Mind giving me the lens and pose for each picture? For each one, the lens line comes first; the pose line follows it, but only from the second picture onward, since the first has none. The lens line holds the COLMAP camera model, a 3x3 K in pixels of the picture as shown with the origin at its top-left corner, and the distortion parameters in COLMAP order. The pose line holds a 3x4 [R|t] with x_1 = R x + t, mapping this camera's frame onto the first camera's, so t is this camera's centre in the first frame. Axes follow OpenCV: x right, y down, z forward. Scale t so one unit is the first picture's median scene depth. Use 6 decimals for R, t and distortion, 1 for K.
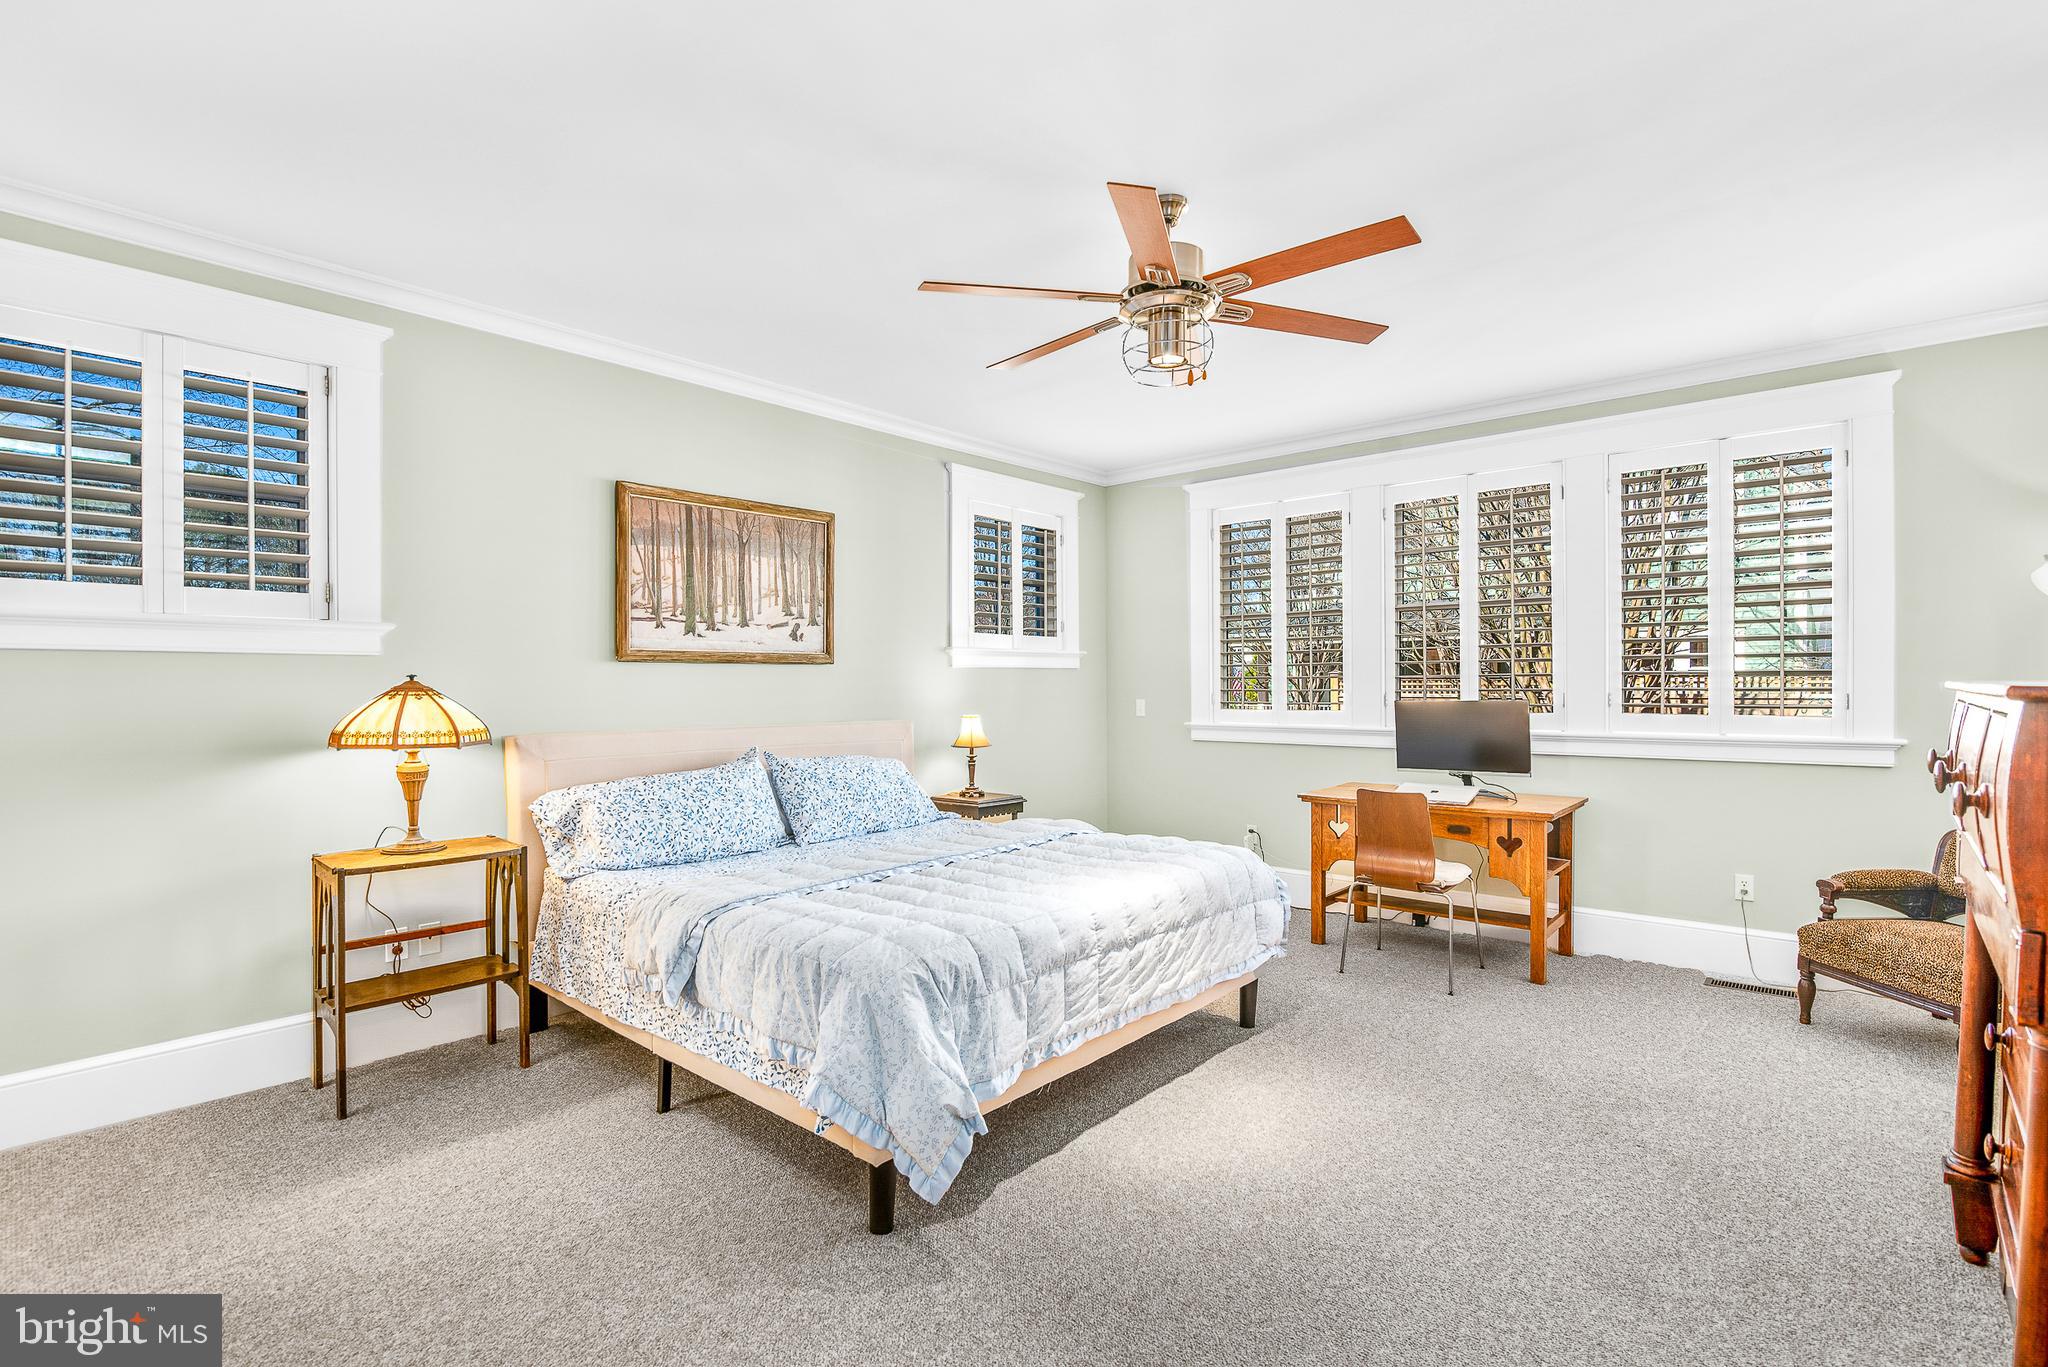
lens RADIAL K [[971.2, 0, 1027.0], [0, 971.2, 684.9], [0, 0, 1]] dist [-0.019459, 0.000024]
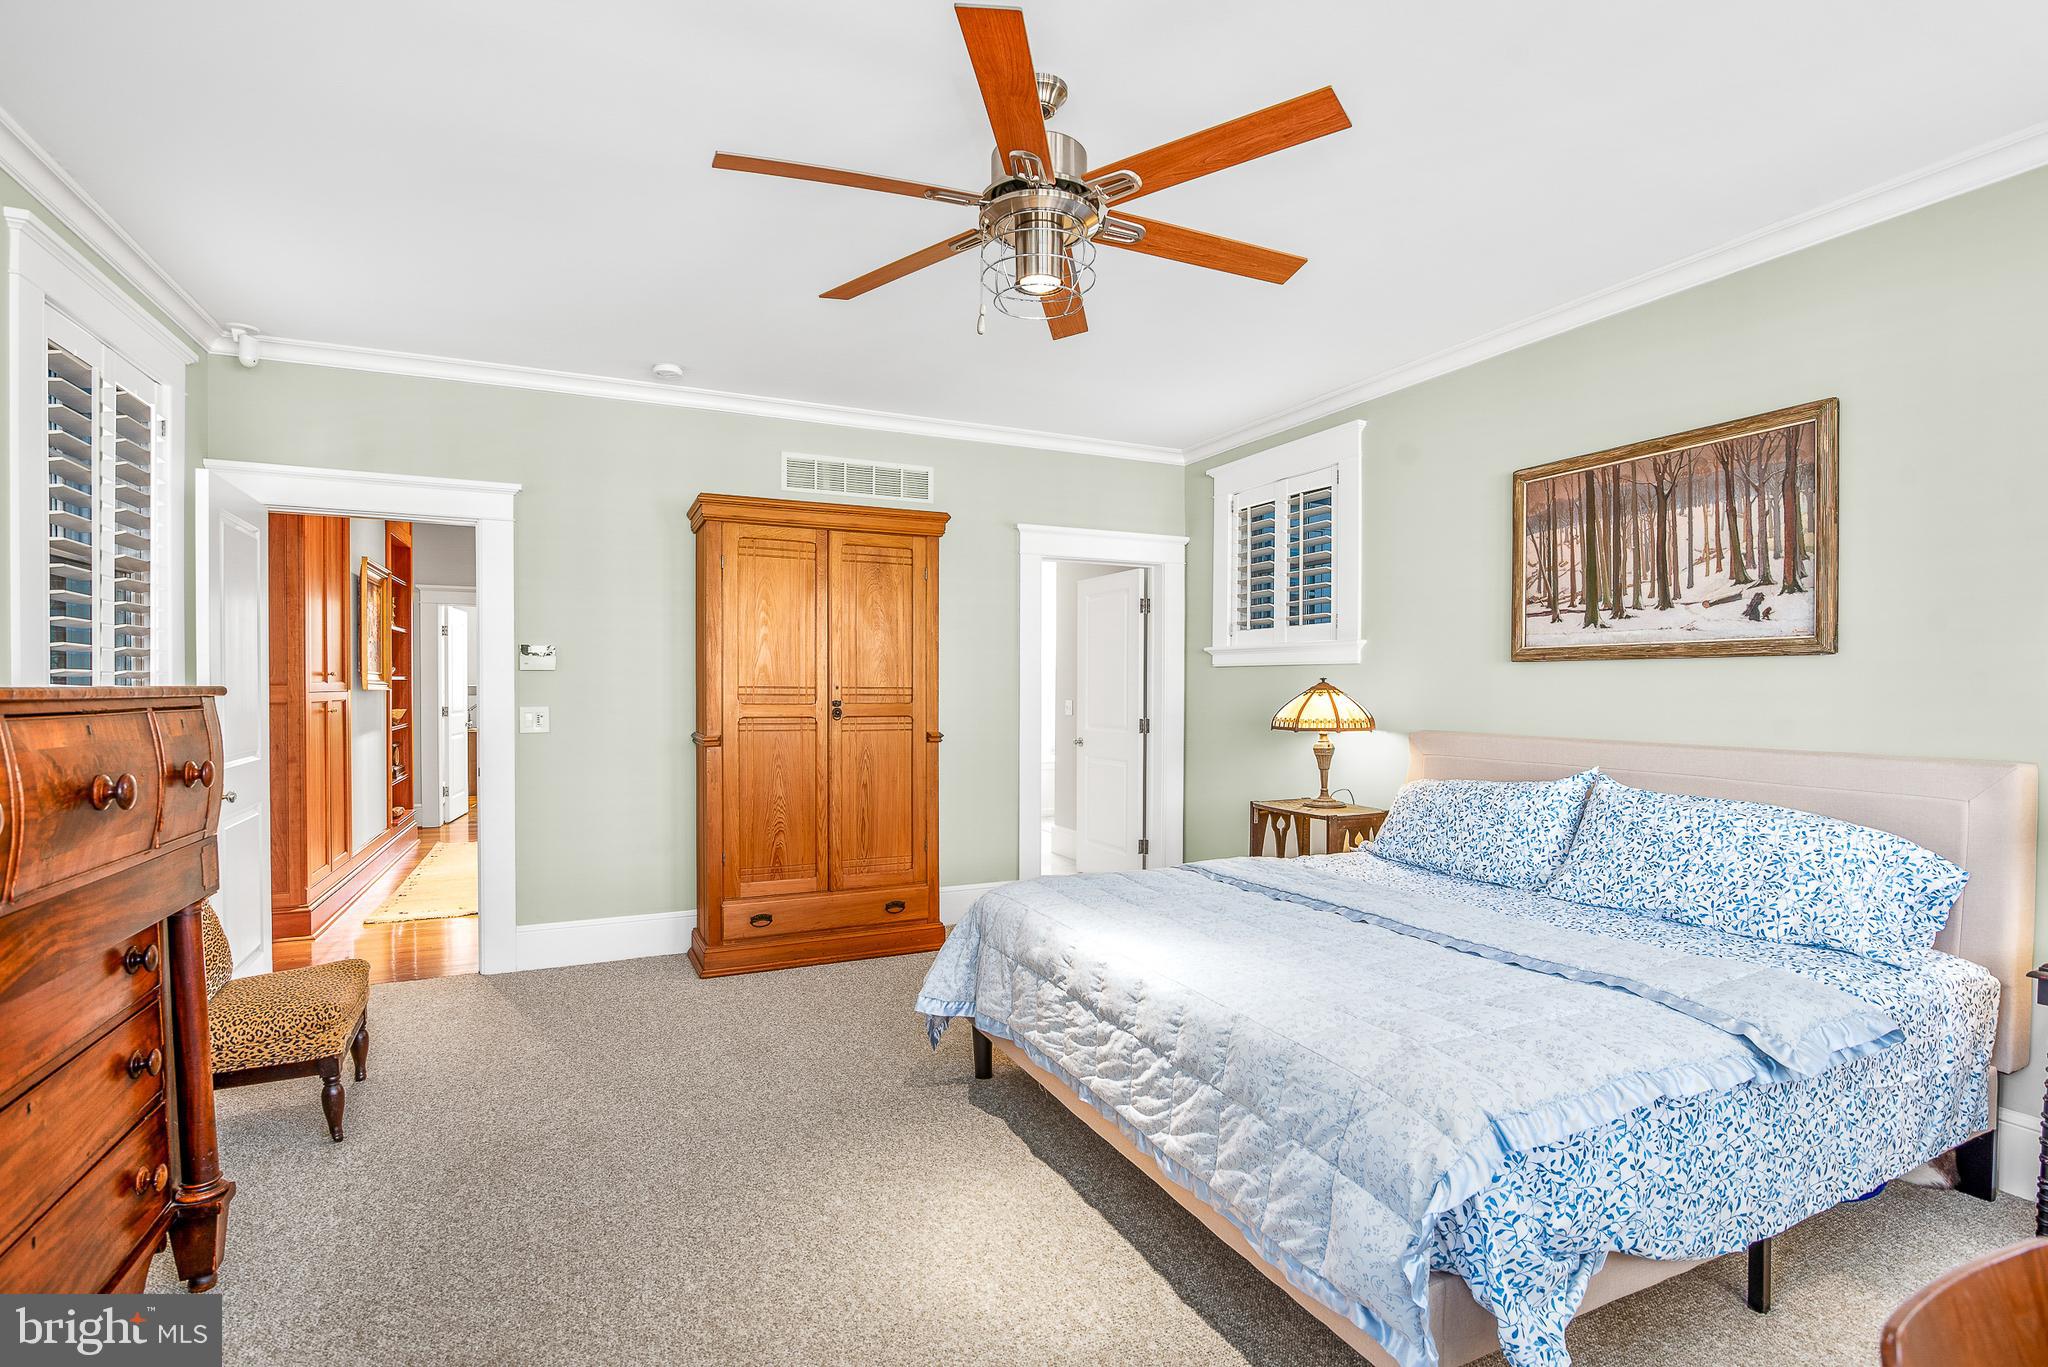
lens RADIAL K [[971.2, 0, 1030.0], [0, 971.2, 687.8], [0, 0, 1]] dist [-0.019459, 0.000024]
pose [[-0.411142, 0.006508, -0.911548, 0.601288], [-0.000872, 0.999971, 0.007532, -0.004838], [0.911571, 0.003892, -0.411124, 0.896707]]
